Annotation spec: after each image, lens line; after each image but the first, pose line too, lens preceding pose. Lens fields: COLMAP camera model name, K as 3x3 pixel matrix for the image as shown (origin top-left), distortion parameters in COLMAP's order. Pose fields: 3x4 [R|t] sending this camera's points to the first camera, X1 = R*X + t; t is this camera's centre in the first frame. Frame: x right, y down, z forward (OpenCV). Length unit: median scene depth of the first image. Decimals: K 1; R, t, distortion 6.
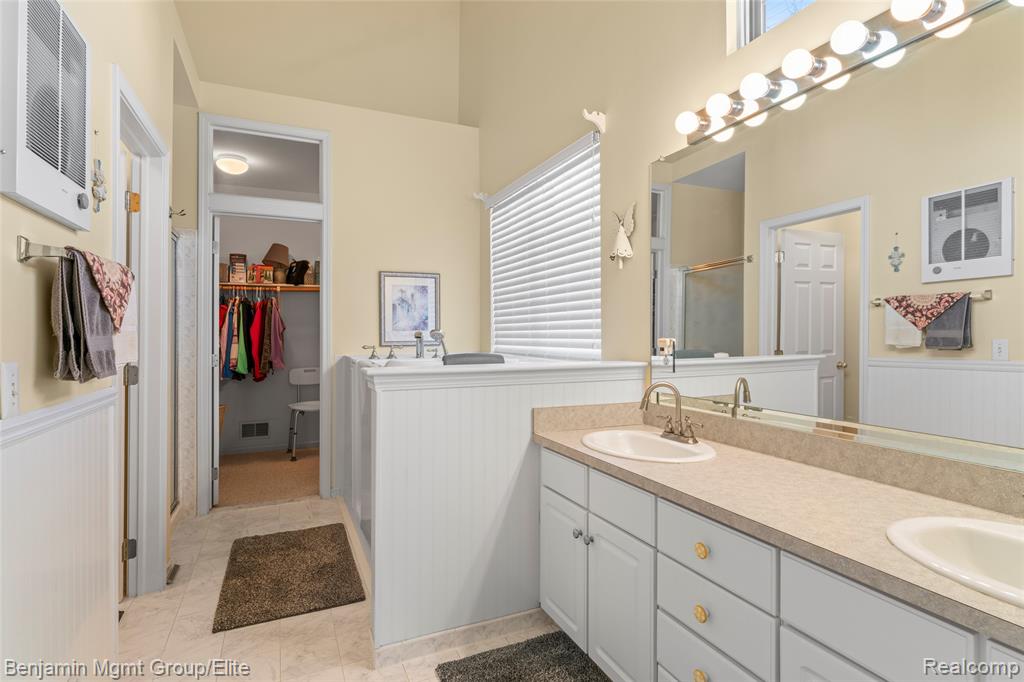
lens RADIAL K [[507.3, 0, 511.4], [0, 507.3, 334.0], [0, 0, 1]] dist [0.000625, -0.000038]
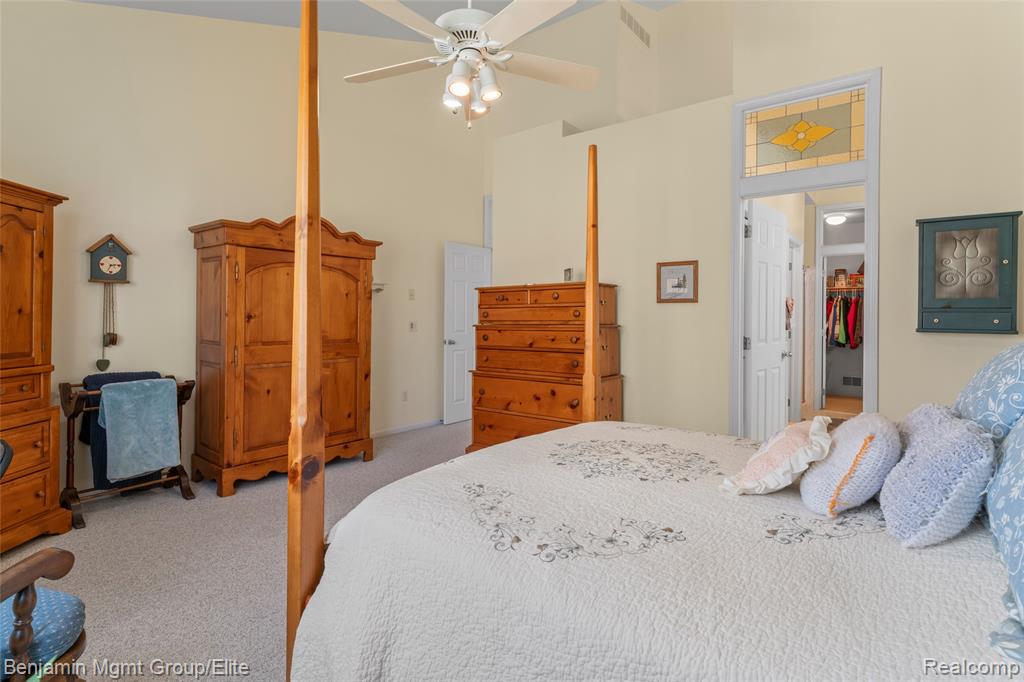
lens RADIAL K [[503.4, 0, 497.6], [0, 503.4, 323.6], [0, 0, 1]] dist [-0.001425, -0.000471]
pose [[0.437423, 0.007317, -0.899226, 0.441632], [-0.000075, 0.999967, 0.008100, 0.002069], [0.899256, -0.003475, 0.437409, -0.707780]]
